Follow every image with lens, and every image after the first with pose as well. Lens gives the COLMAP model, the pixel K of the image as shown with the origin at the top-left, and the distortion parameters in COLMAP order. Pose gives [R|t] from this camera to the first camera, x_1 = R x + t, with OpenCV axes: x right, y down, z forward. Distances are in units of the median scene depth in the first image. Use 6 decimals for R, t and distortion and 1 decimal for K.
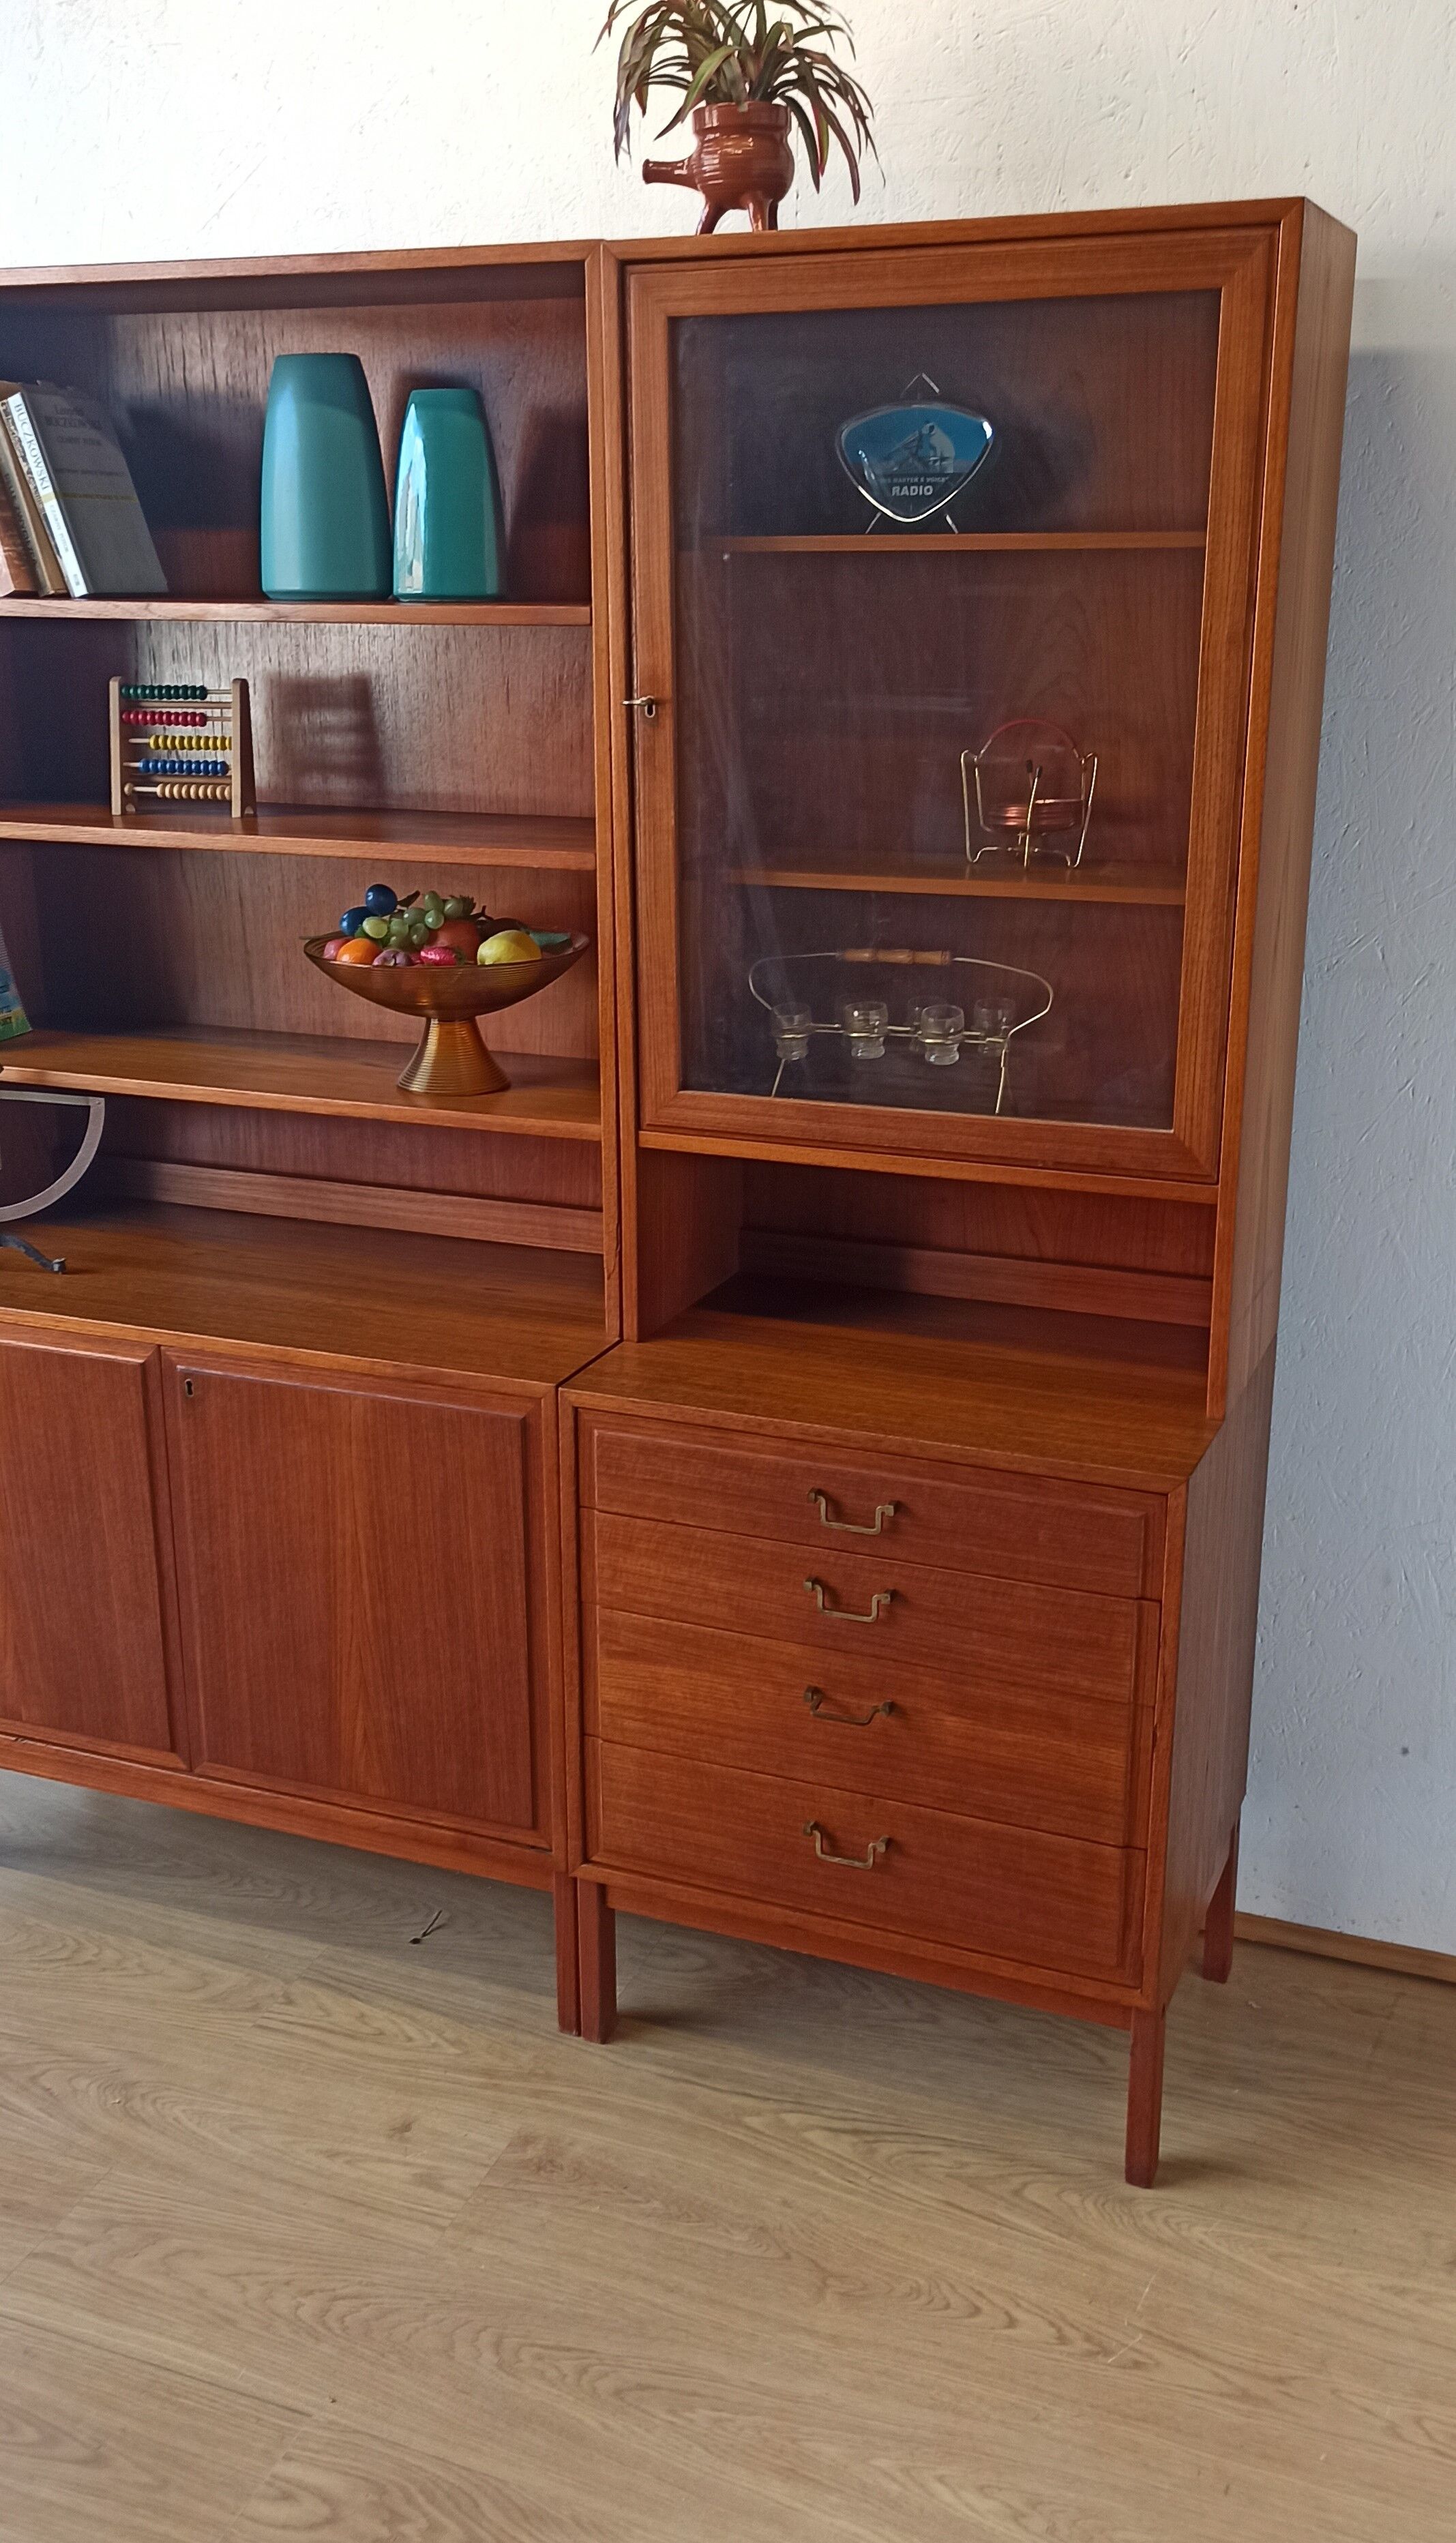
lens RADIAL K [[2294.6, 0, 738.1], [0, 2294.6, 1266.5], [0, 0, 1]] dist [0.073822, -0.087302]
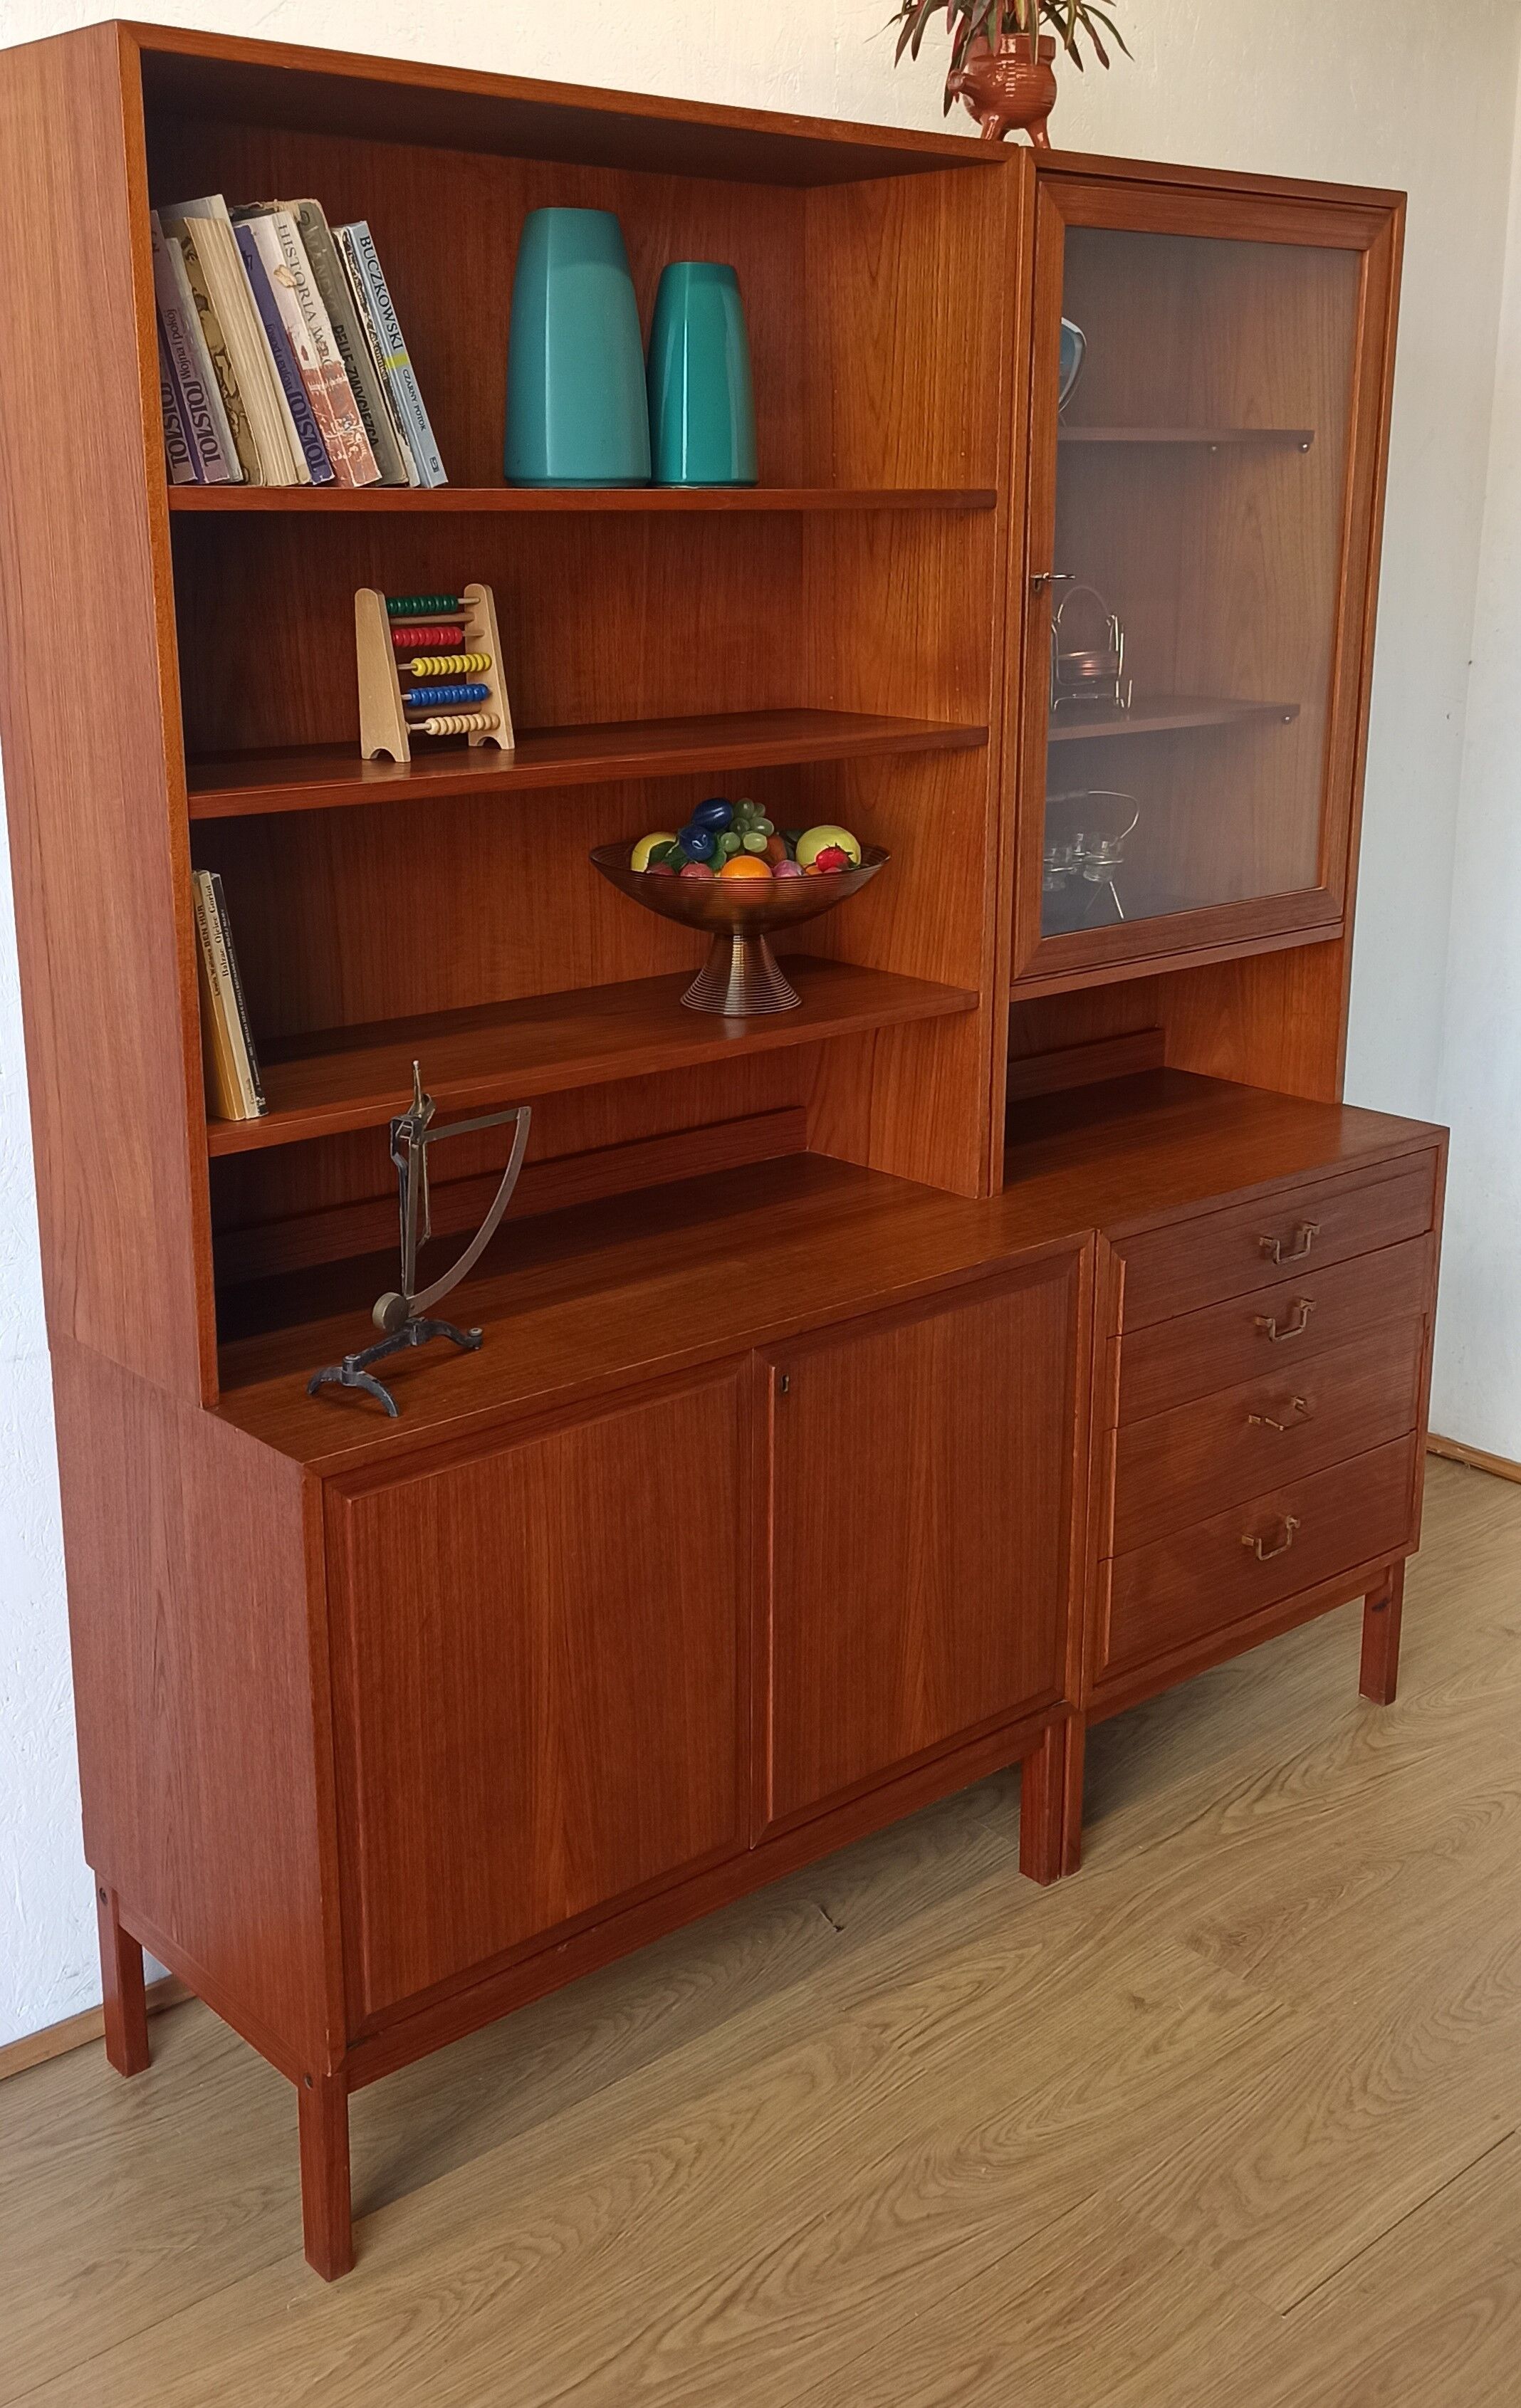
lens RADIAL K [[2406.4, 0, 761.6], [0, 2406.4, 1119.5], [0, 0, 1]] dist [0.073419, -0.083744]
pose [[0.448729, -0.225851, 0.864658, -1.057785], [0.261044, 0.958467, 0.114881, -0.157514], [-0.854692, 0.174164, 0.489049, 0.573477]]
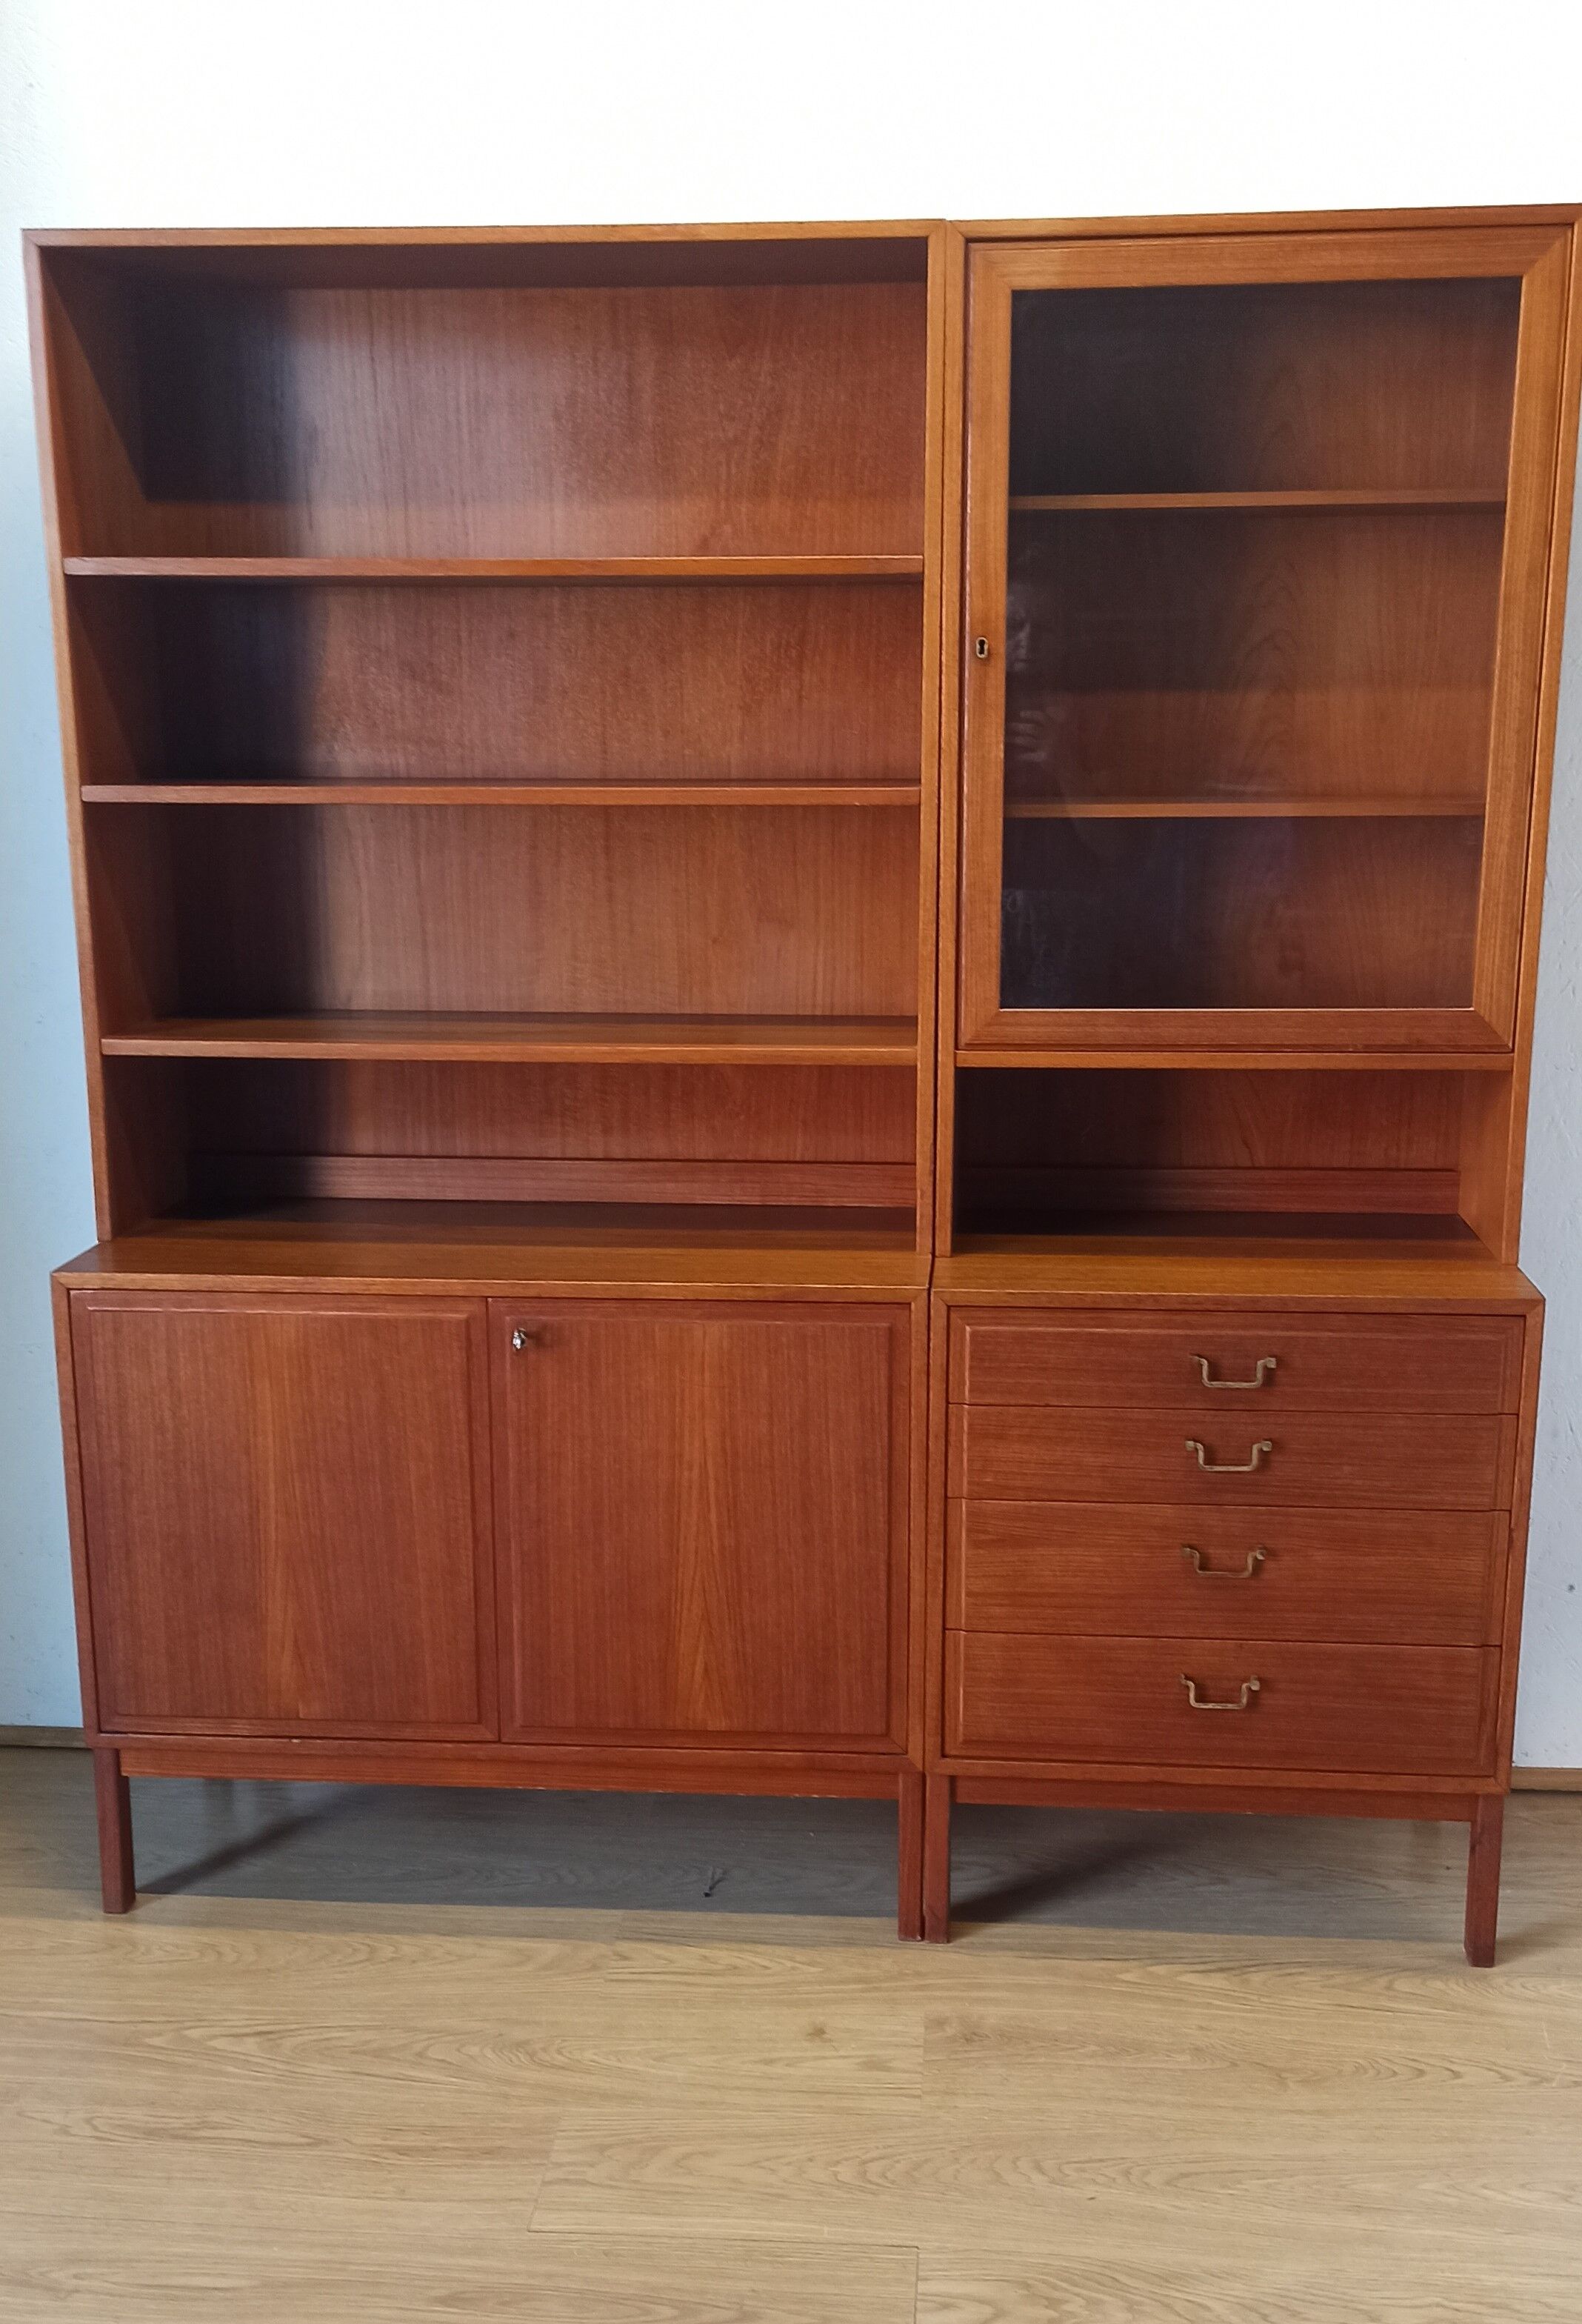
lens RADIAL K [[2495.0, 0, 797.8], [0, 2495.0, 1322.1], [0, 0, 1]] dist [0.072253, -0.055765]
pose [[0.954034, -0.074674, 0.290245, -0.461123], [0.089809, 0.995189, -0.039160, 0.104794], [-0.285925, 0.063426, 0.956151, -0.078676]]
